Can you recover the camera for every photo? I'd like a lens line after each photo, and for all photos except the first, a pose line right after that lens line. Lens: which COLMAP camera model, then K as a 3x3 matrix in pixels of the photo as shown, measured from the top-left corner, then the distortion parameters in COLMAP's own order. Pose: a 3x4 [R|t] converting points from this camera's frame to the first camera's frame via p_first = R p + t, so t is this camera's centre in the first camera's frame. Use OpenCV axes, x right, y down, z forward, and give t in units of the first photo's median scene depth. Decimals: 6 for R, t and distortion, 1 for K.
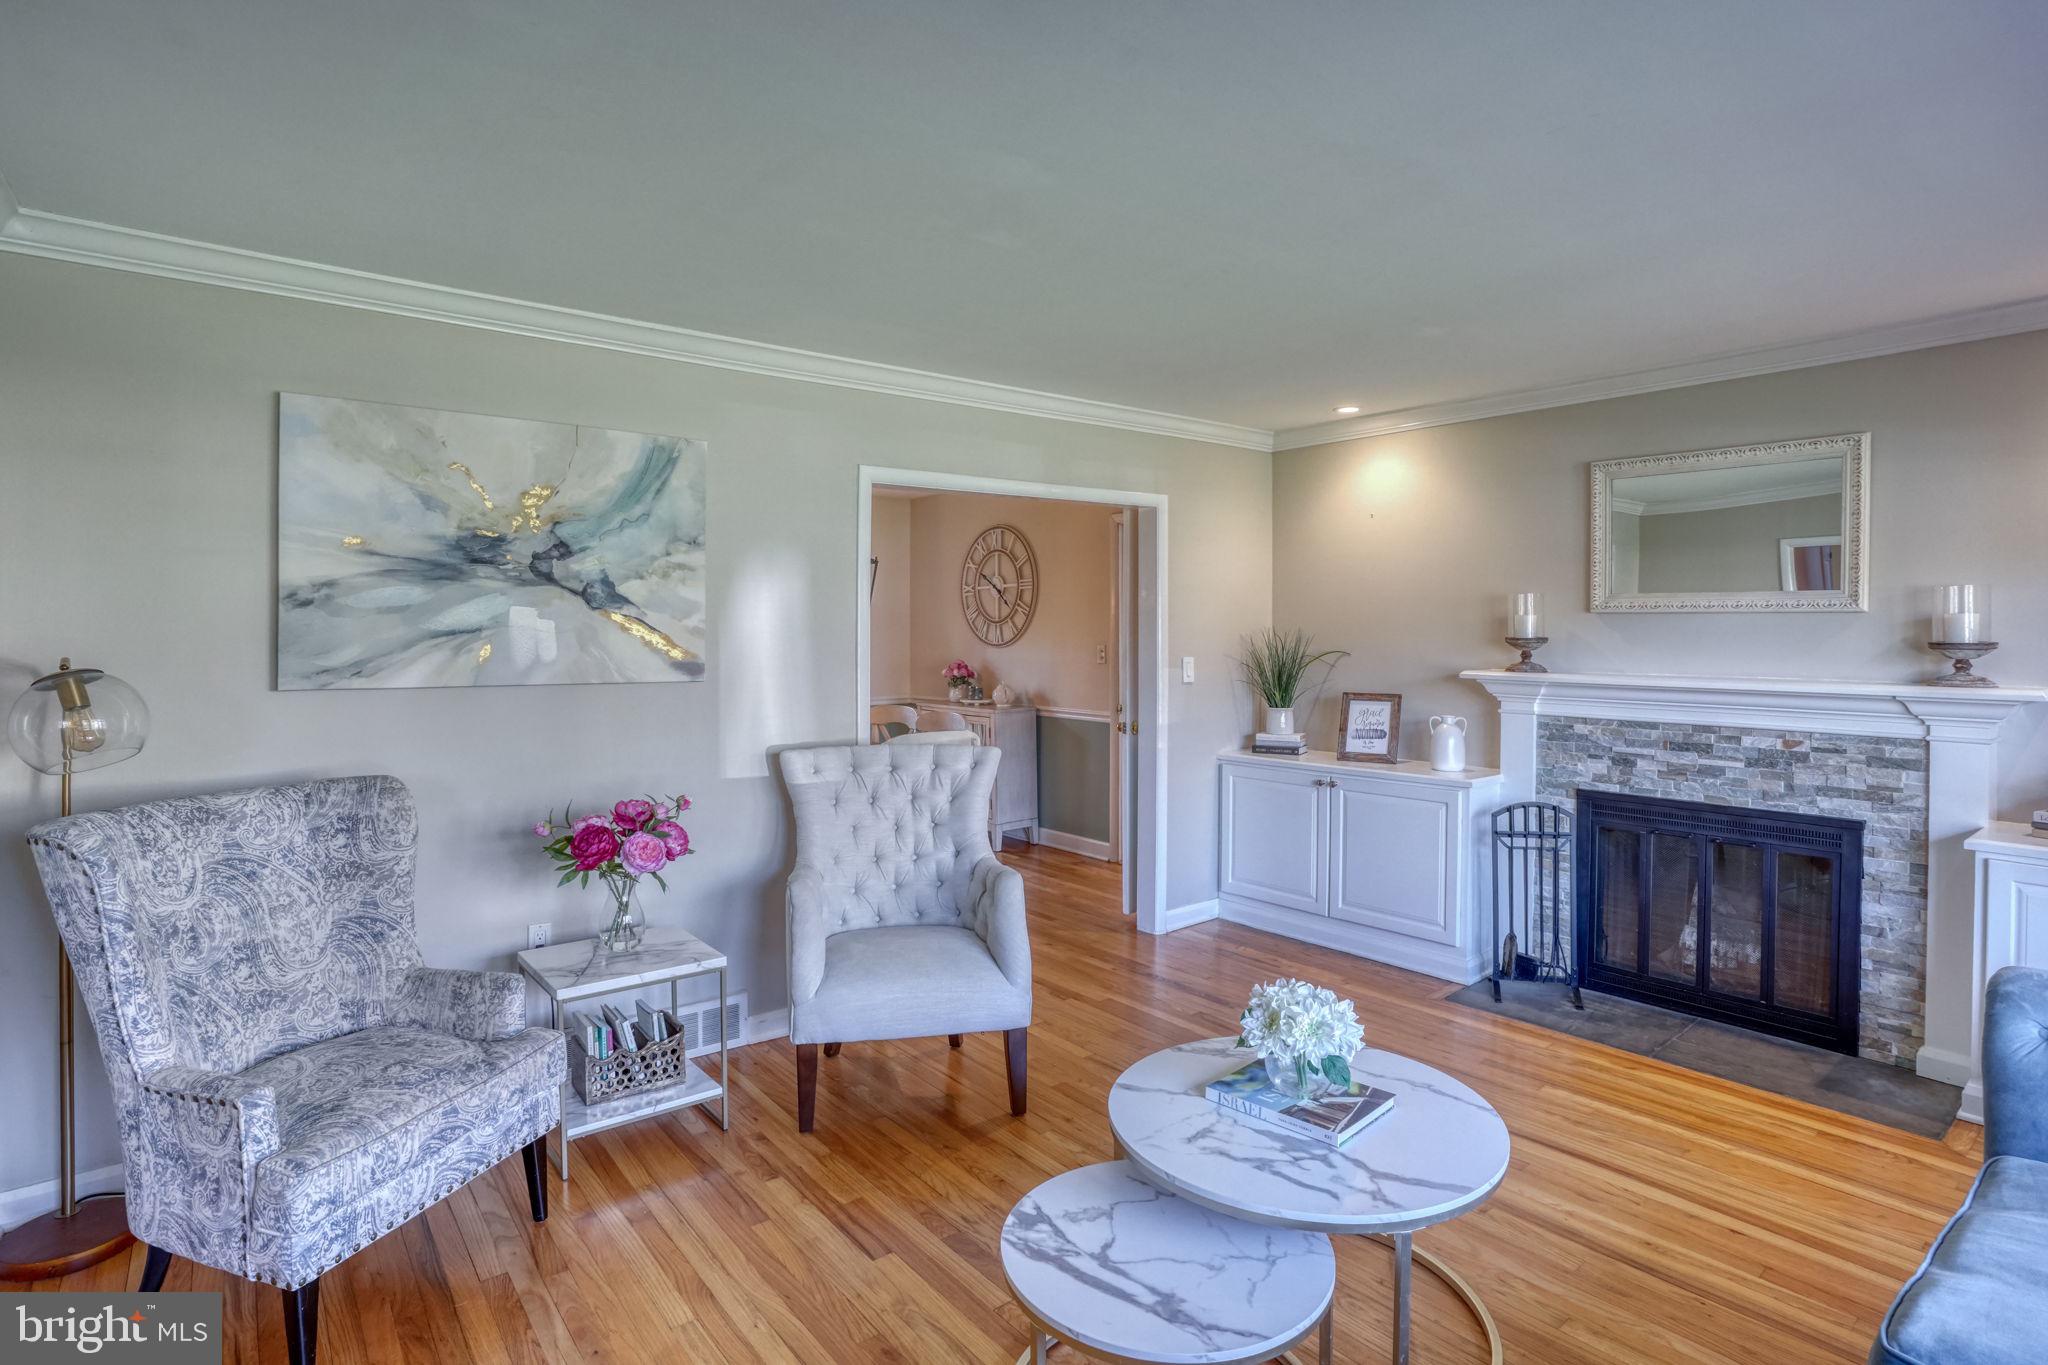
lens RADIAL K [[1038.8, 0, 1022.2], [0, 1038.8, 644.2], [0, 0, 1]] dist [-0.017619, 0.000717]
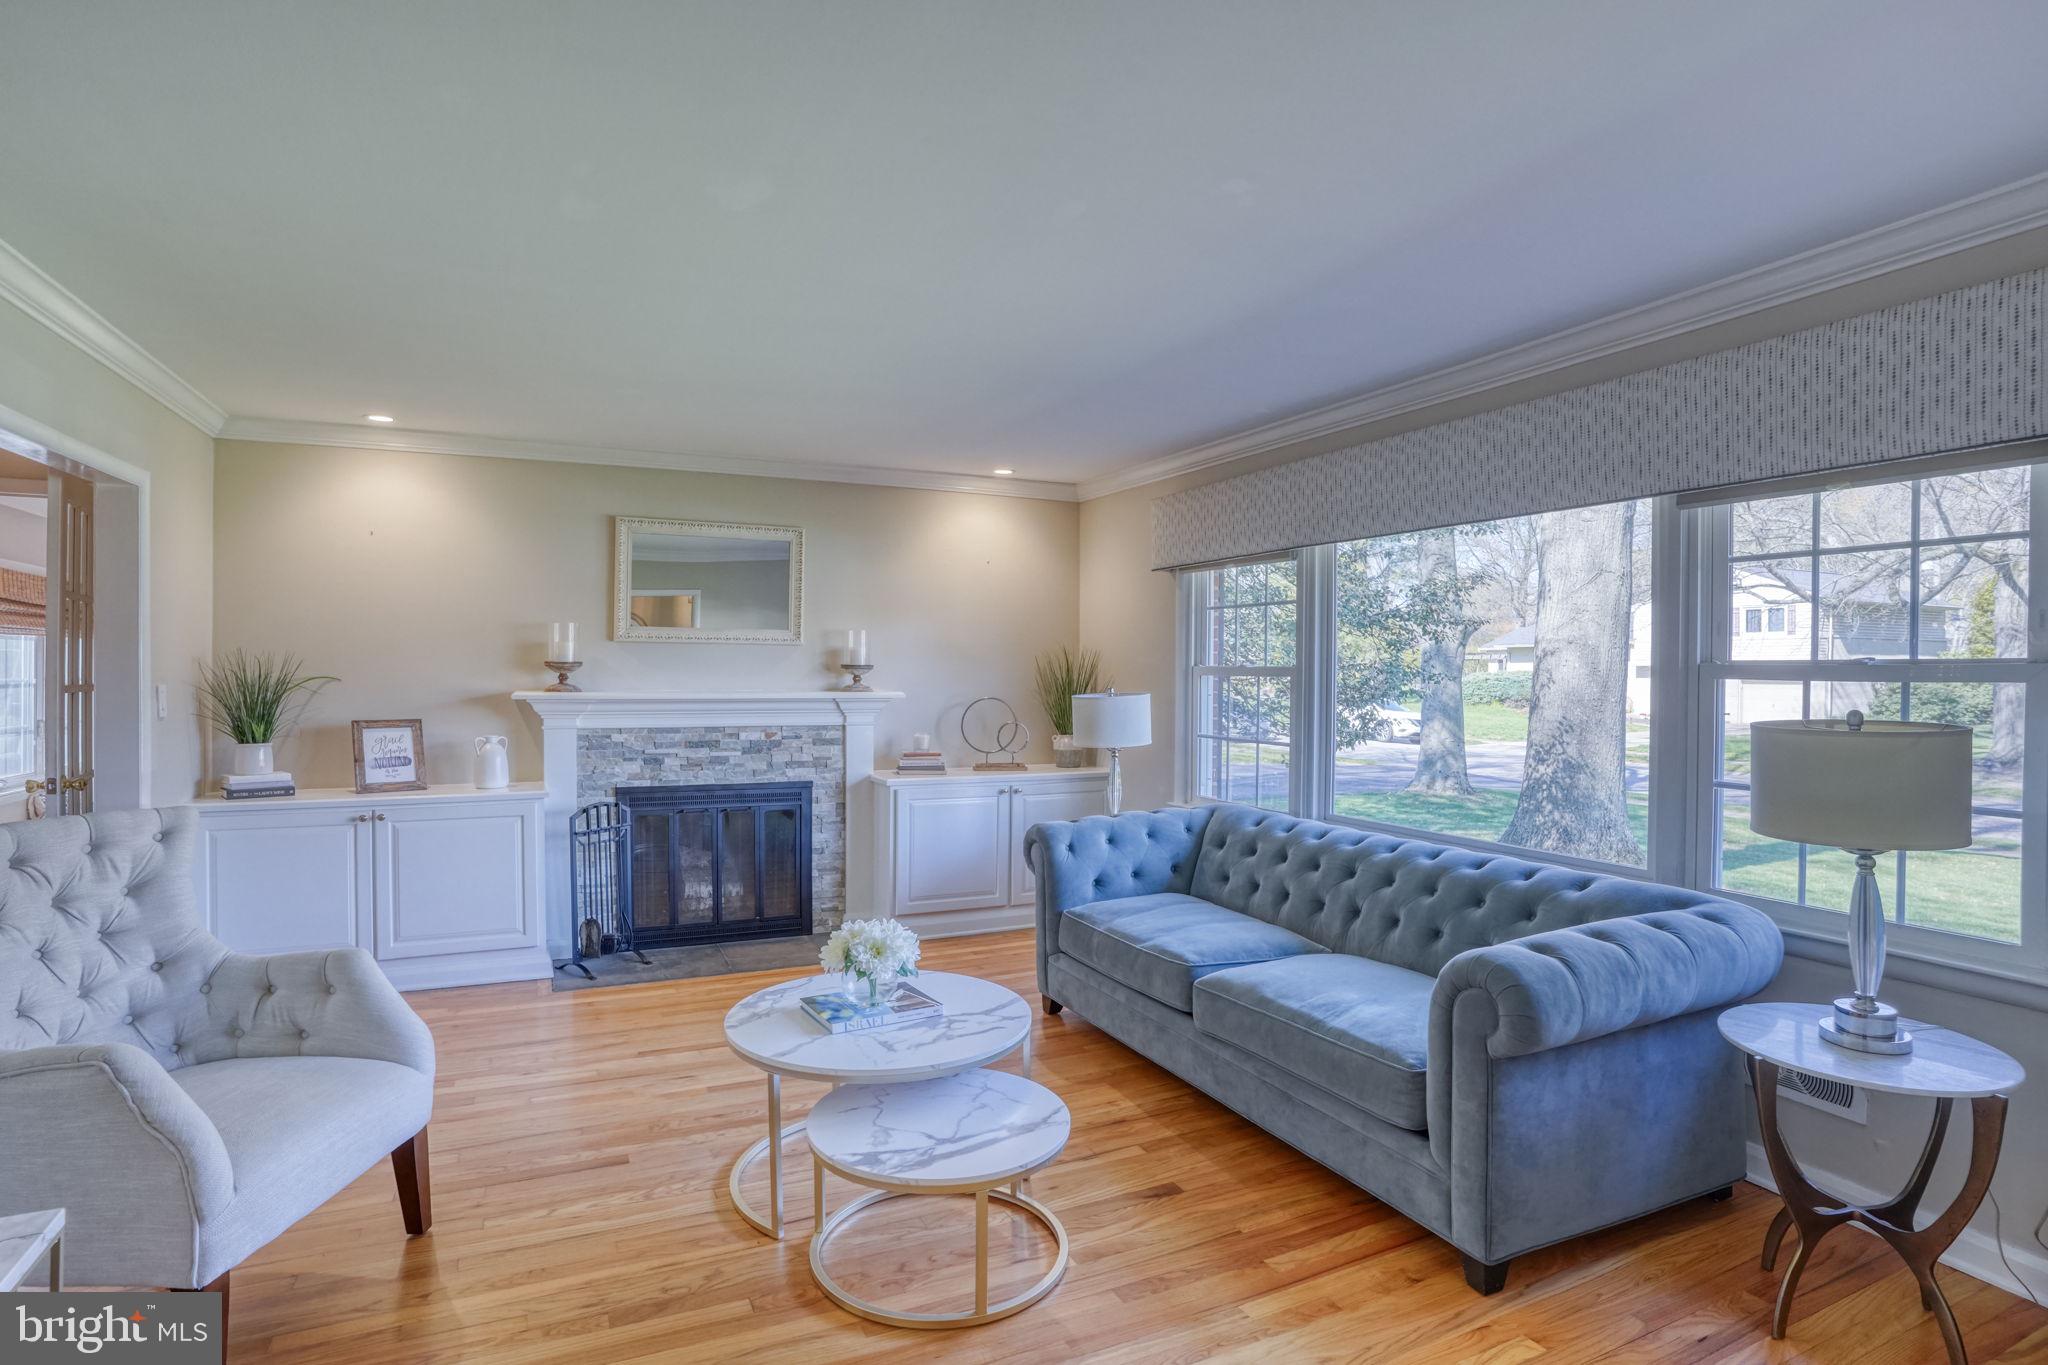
lens RADIAL K [[982.7, 0, 1024.0], [0, 982.7, 682.5], [0, 0, 1]] dist [-0.062450, 0.000493]
pose [[0.272709, -0.007280, 0.962069, -0.454591], [0.007612, 0.999956, 0.005409, 0.017181], [-0.962066, 0.005848, 0.272753, 0.263581]]
